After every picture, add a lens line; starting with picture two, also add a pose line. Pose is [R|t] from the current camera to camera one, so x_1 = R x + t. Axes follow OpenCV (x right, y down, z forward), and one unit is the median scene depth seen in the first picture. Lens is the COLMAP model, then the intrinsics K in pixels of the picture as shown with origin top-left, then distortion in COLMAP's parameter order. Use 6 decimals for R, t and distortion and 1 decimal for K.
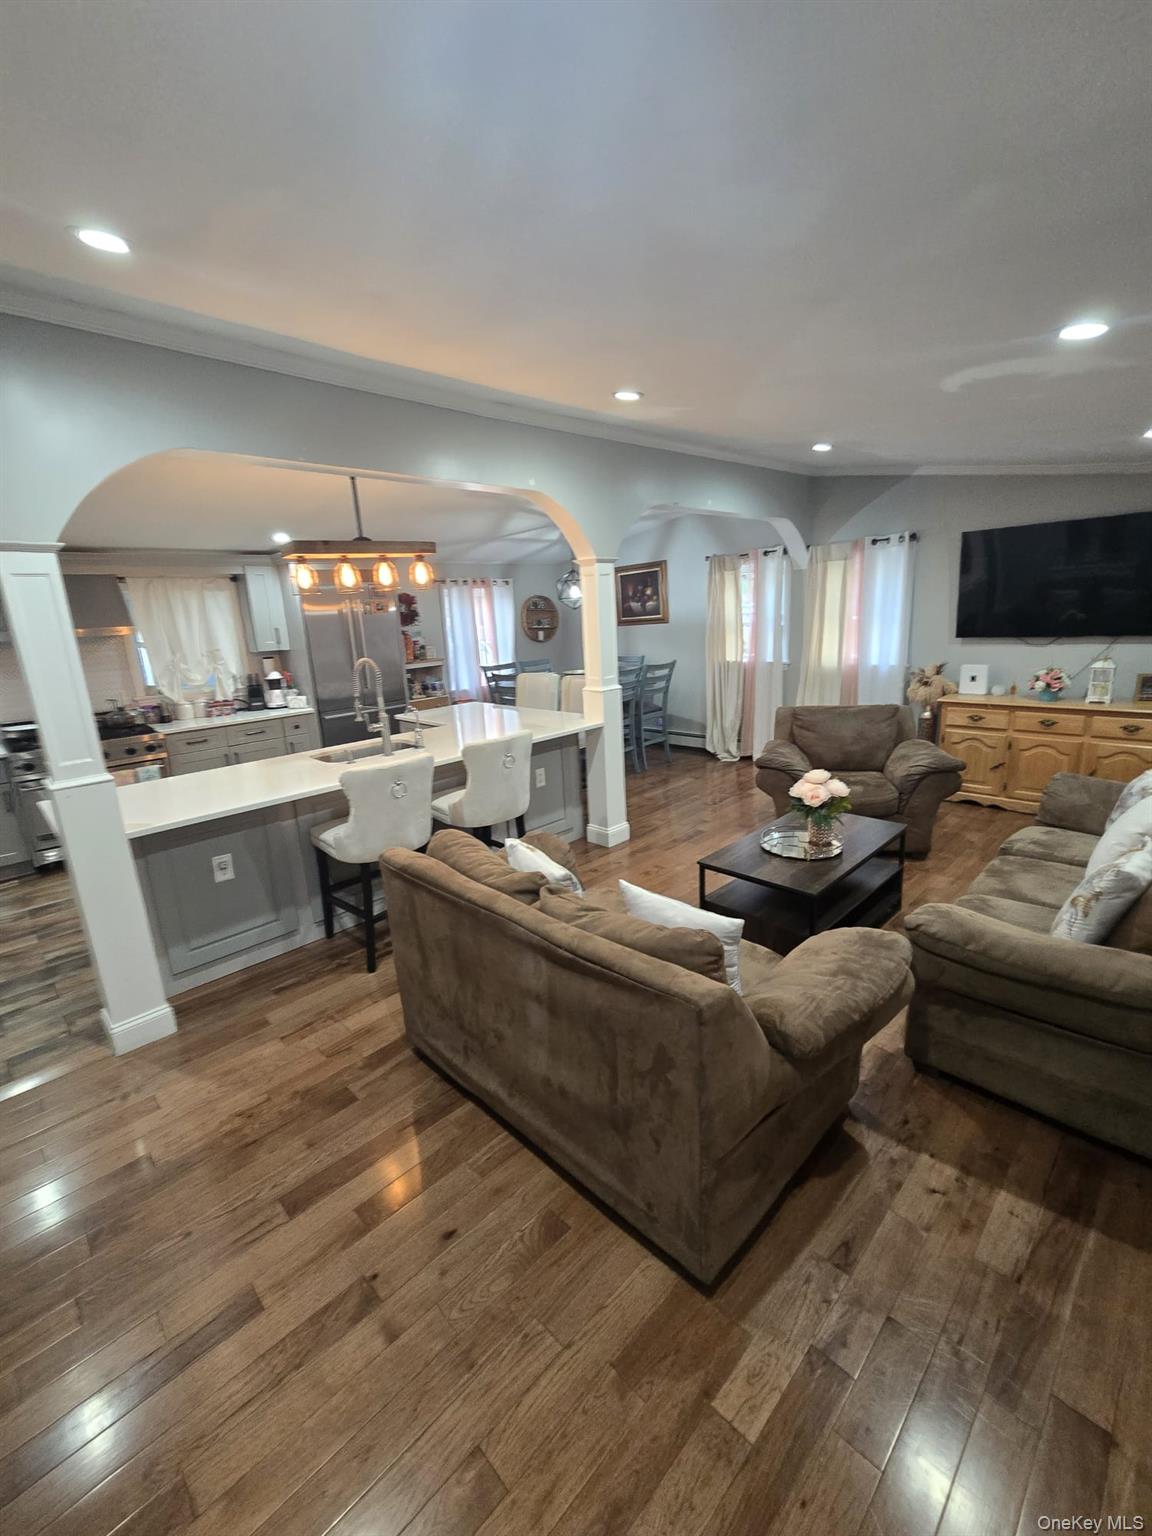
lens RADIAL K [[634.0, 0, 564.3], [0, 634.0, 767.8], [0, 0, 1]] dist [0.000432, 0.000621]
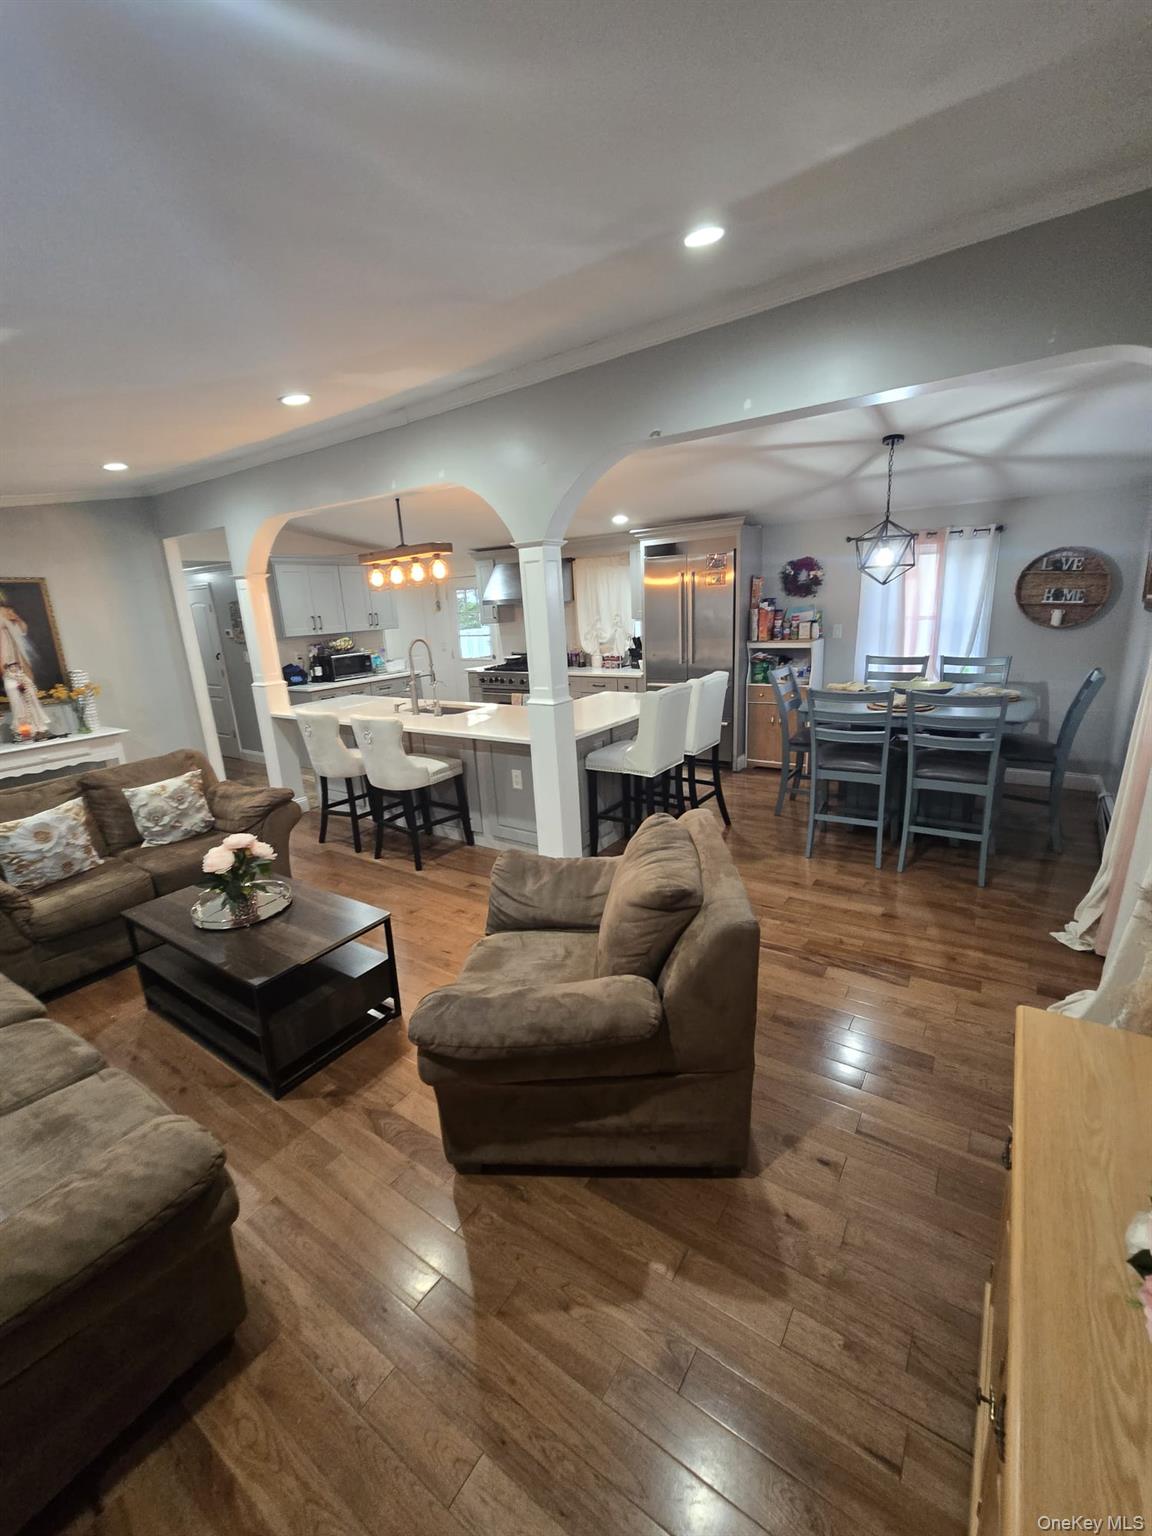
lens RADIAL K [[631.1, 0, 576.0], [0, 631.1, 768.0], [0, 0, 1]] dist [-0.011438, 0.000612]
pose [[0.207619, 0.293534, -0.933130, 1.196509], [-0.194734, 0.947226, 0.254640, -0.363876], [0.958631, 0.128844, 0.253823, 1.185684]]
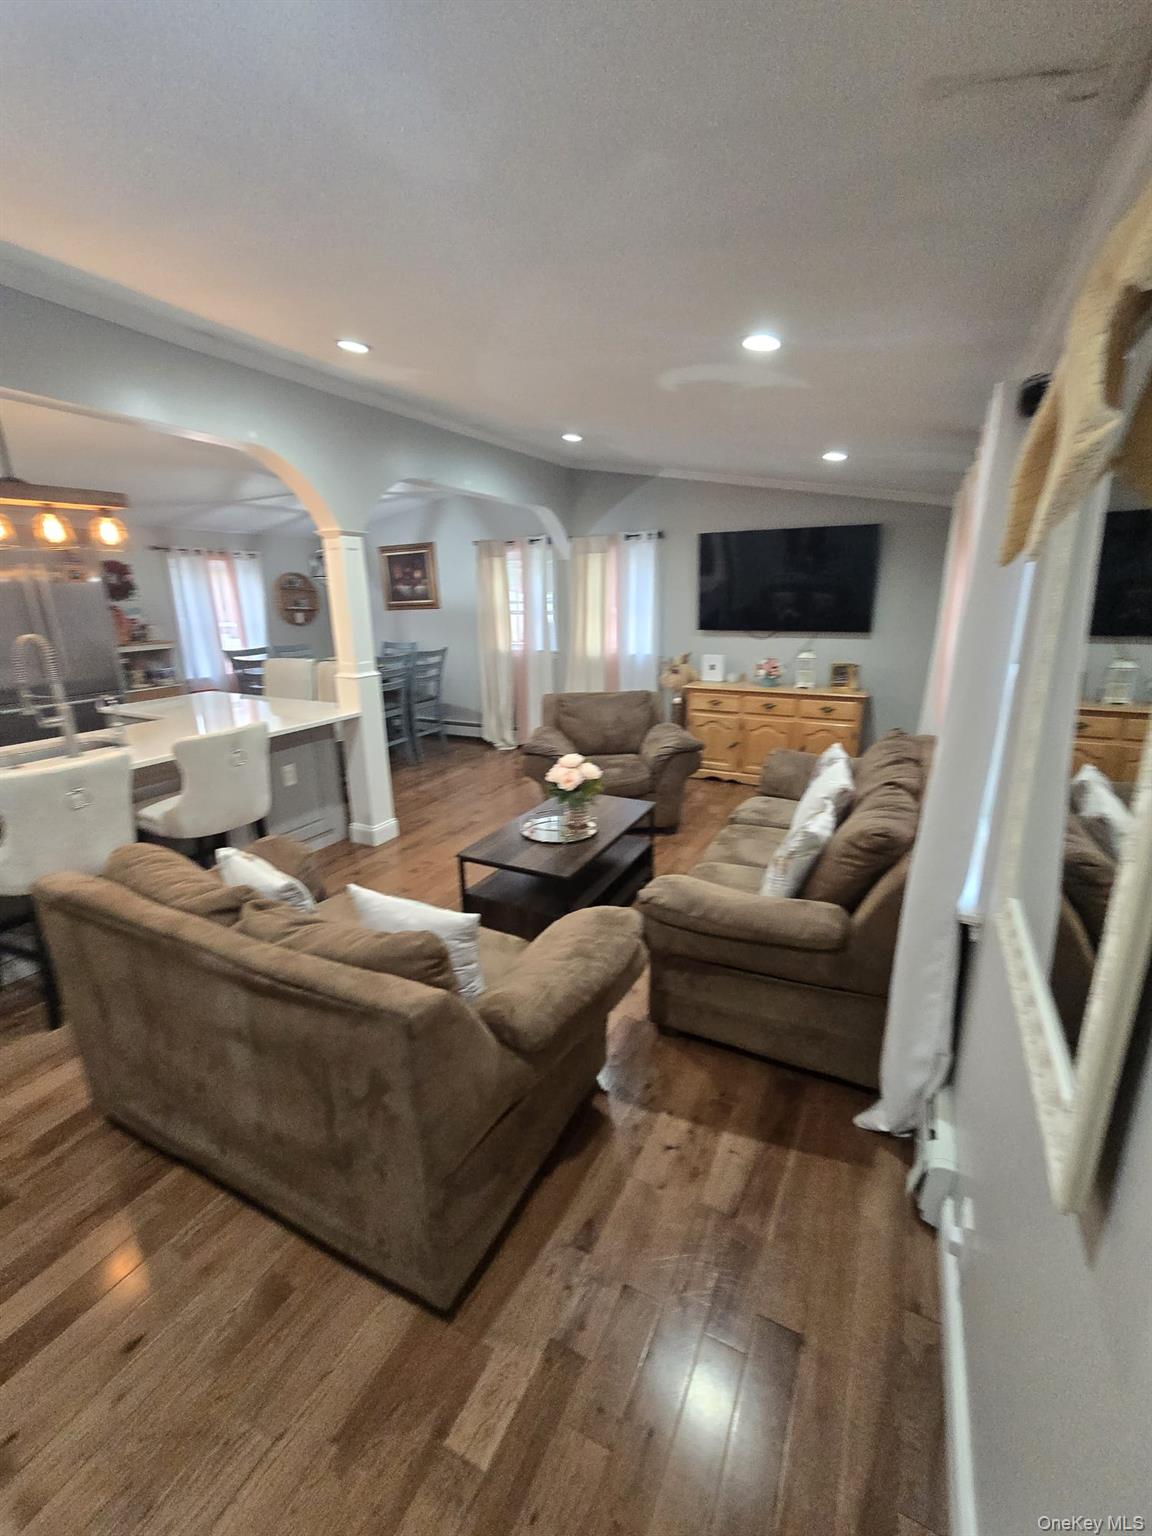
lens RADIAL K [[639.6, 0, 571.6], [0, 639.6, 771.6], [0, 0, 1]] dist [0.002404, 0.000128]
pose [[0.944950, -0.046879, 0.323838, 0.065459], [0.040638, 0.998835, 0.026011, 0.004650], [-0.324681, -0.011419, 0.945755, 0.030168]]
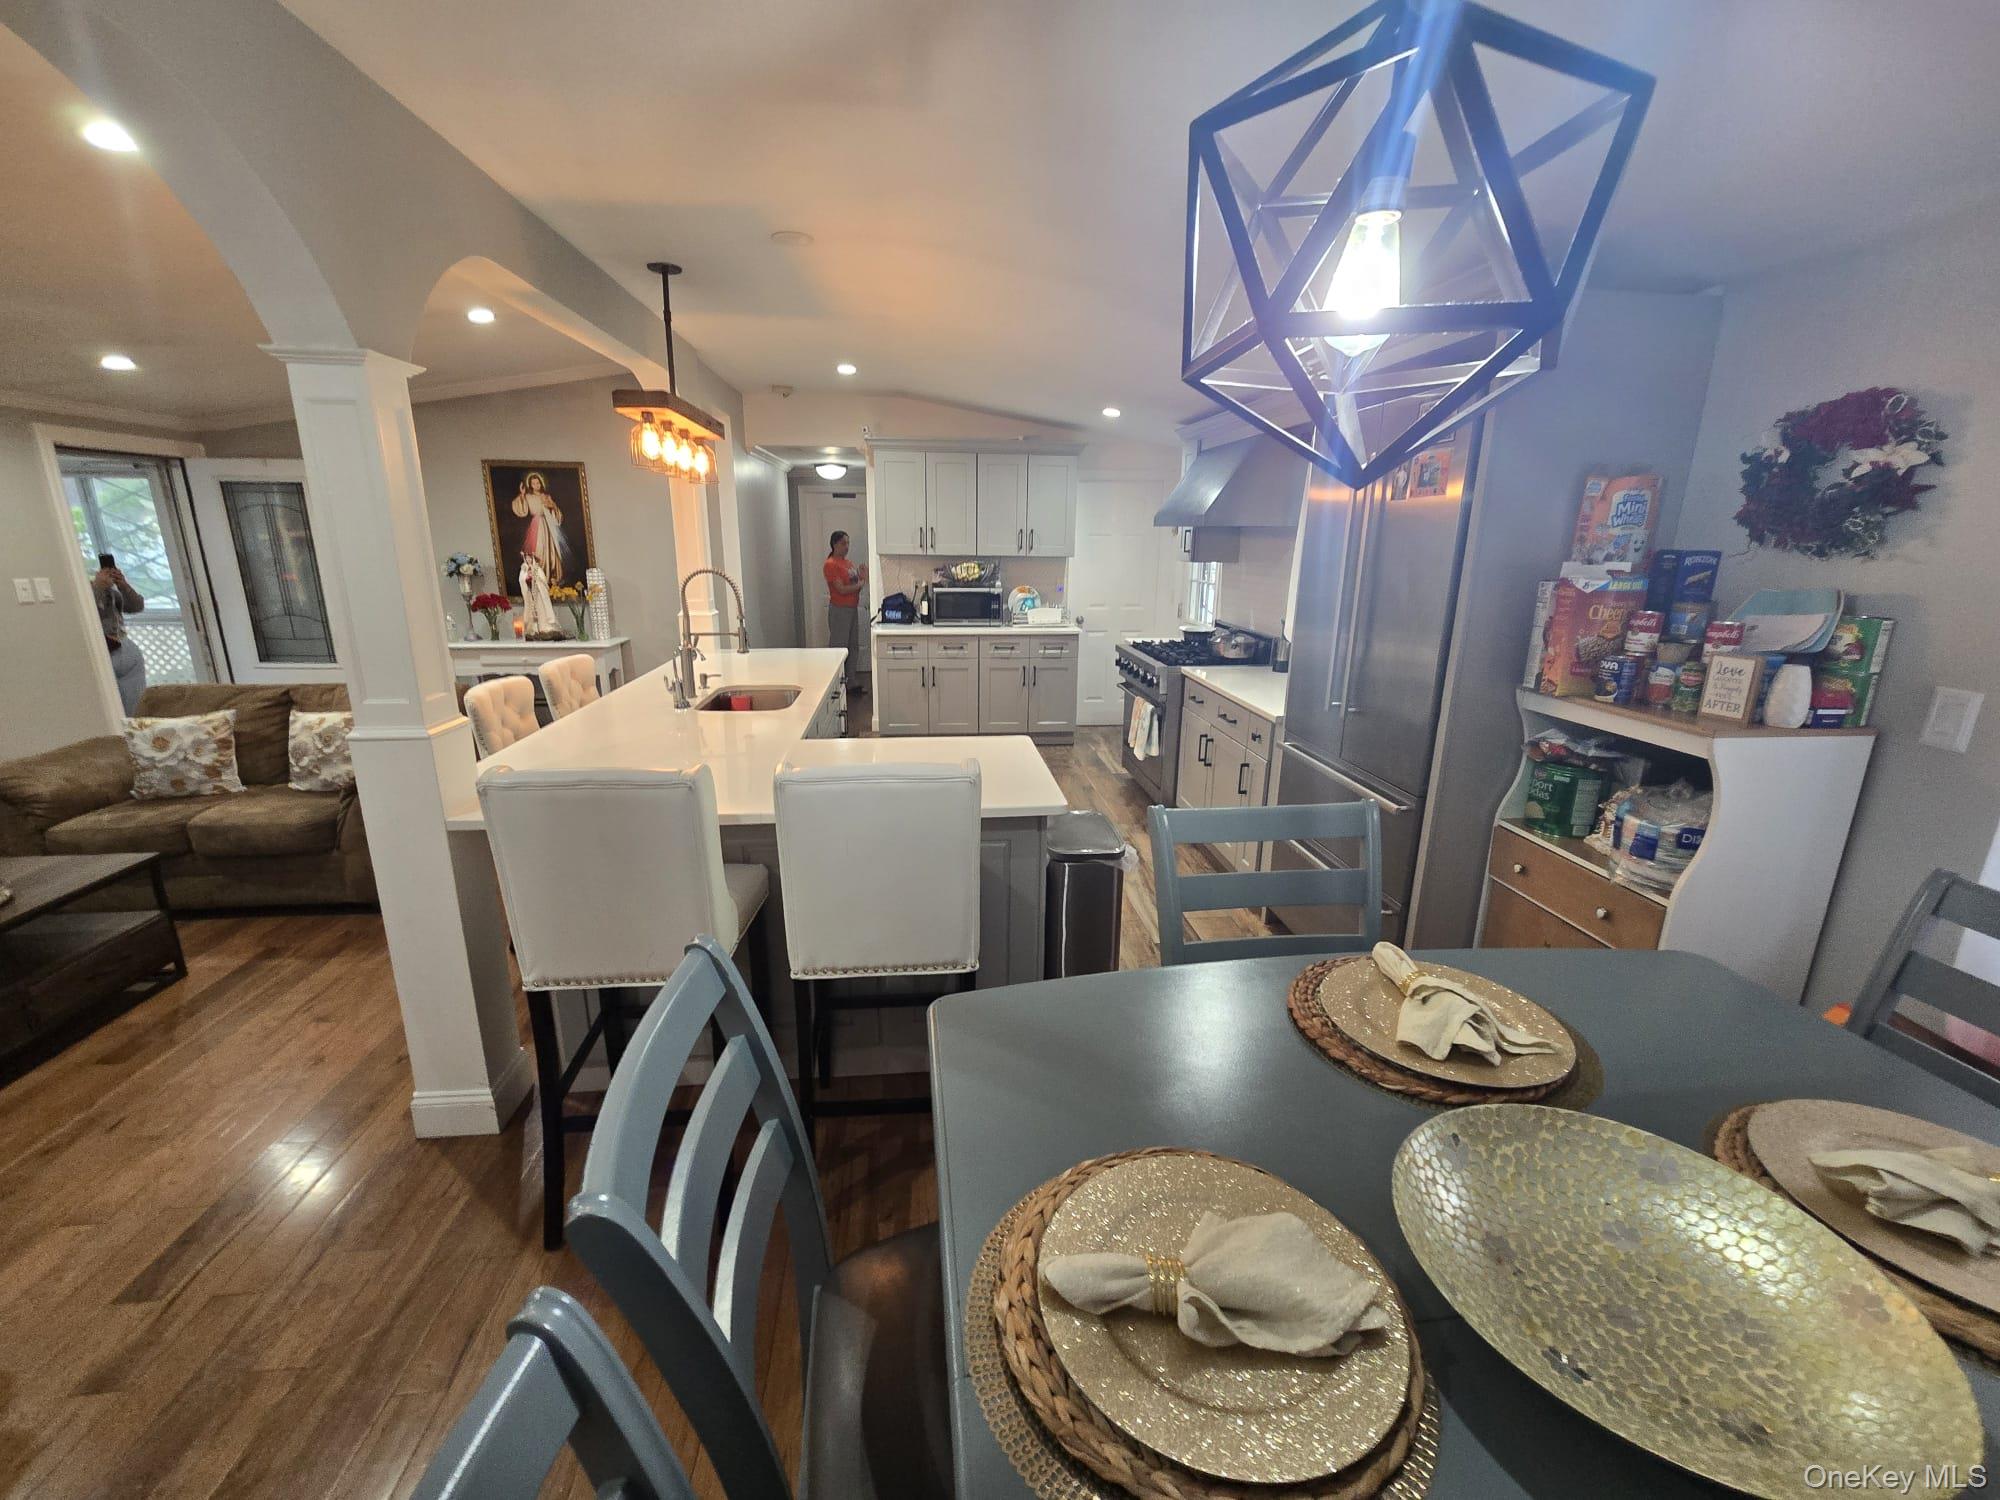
lens RADIAL K [[825.5, 0, 1004.9], [0, 825.5, 751.3], [0, 0, 1]] dist [0.000432, 0.000621]
pose [[-0.604500, 0.249154, -0.756638, 0.300341], [-0.169363, 0.887916, 0.427692, -0.531056], [0.778393, 0.386686, -0.494548, 2.134526]]
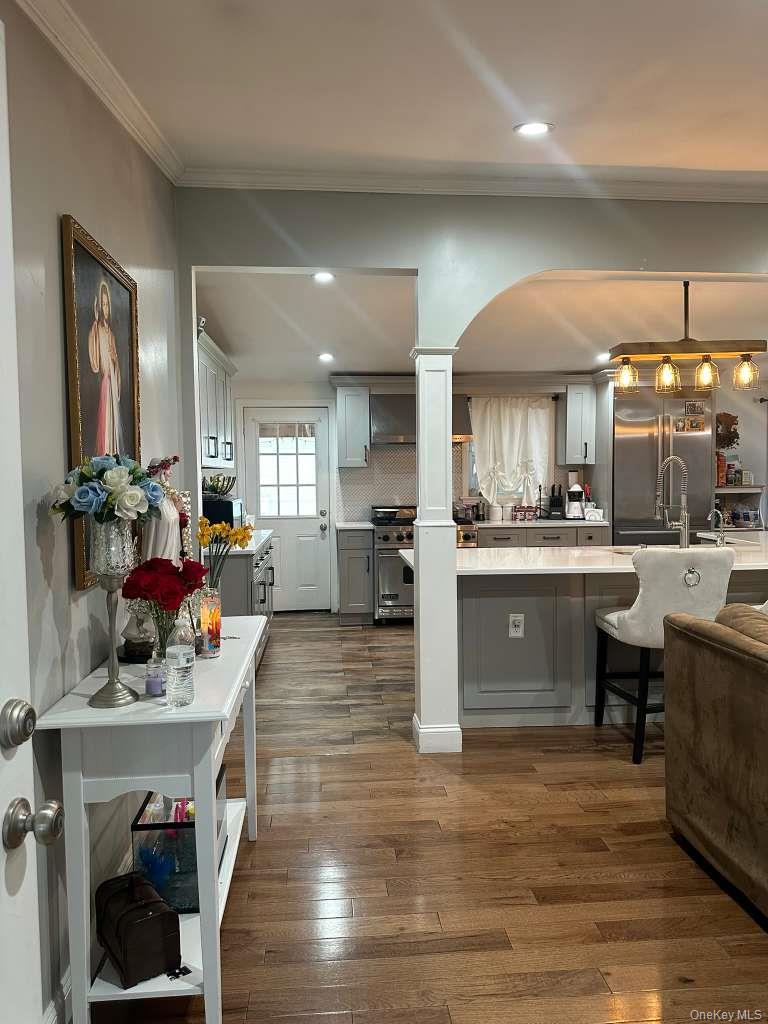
lens RADIAL K [[708.4, 0, 384.0], [0, 708.4, 512.0], [0, 0, 1]] dist [0.085781, -0.129450]
pose [[0.777701, 0.077892, -0.623790, 0.050897], [-0.179290, 0.978563, -0.101336, 0.127584], [0.602525, 0.190648, 0.774995, -0.157908]]
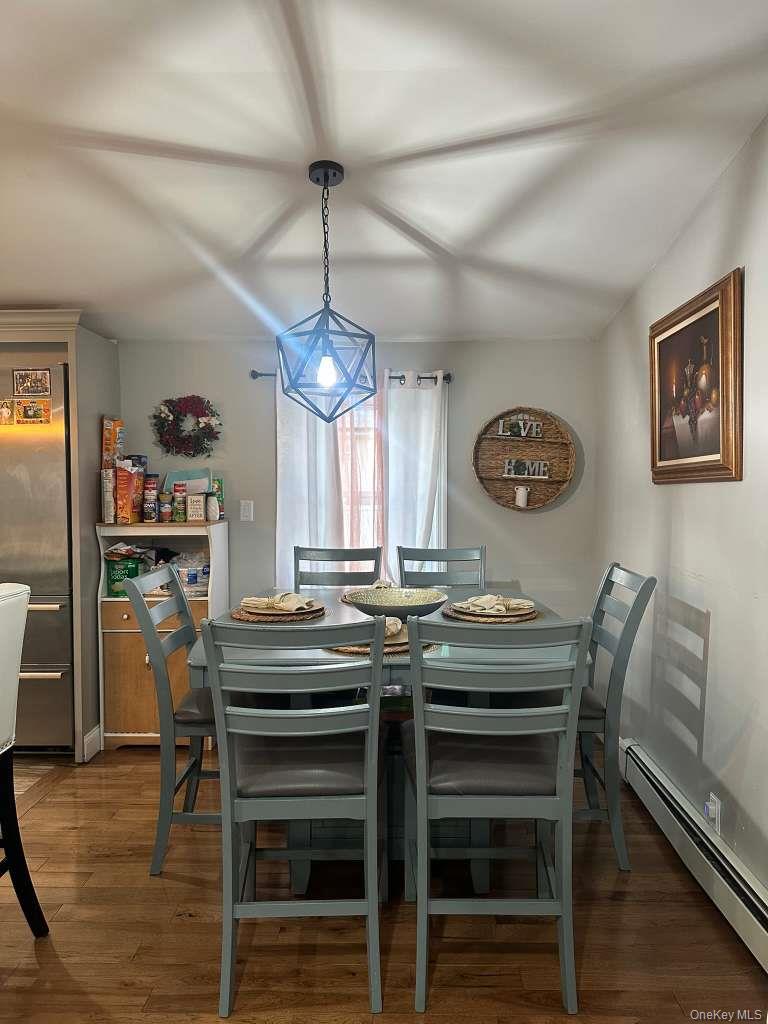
lens RADIAL K [[750.9, 0, 413.4], [0, 750.9, 514.2], [0, 0, 1]] dist [0.038813, -0.000631]
pose [[0.730326, 0.091009, -0.677009, 0.704821], [-0.202869, 0.975267, -0.087741, -0.355824], [0.652279, 0.201424, 0.730726, 1.508516]]
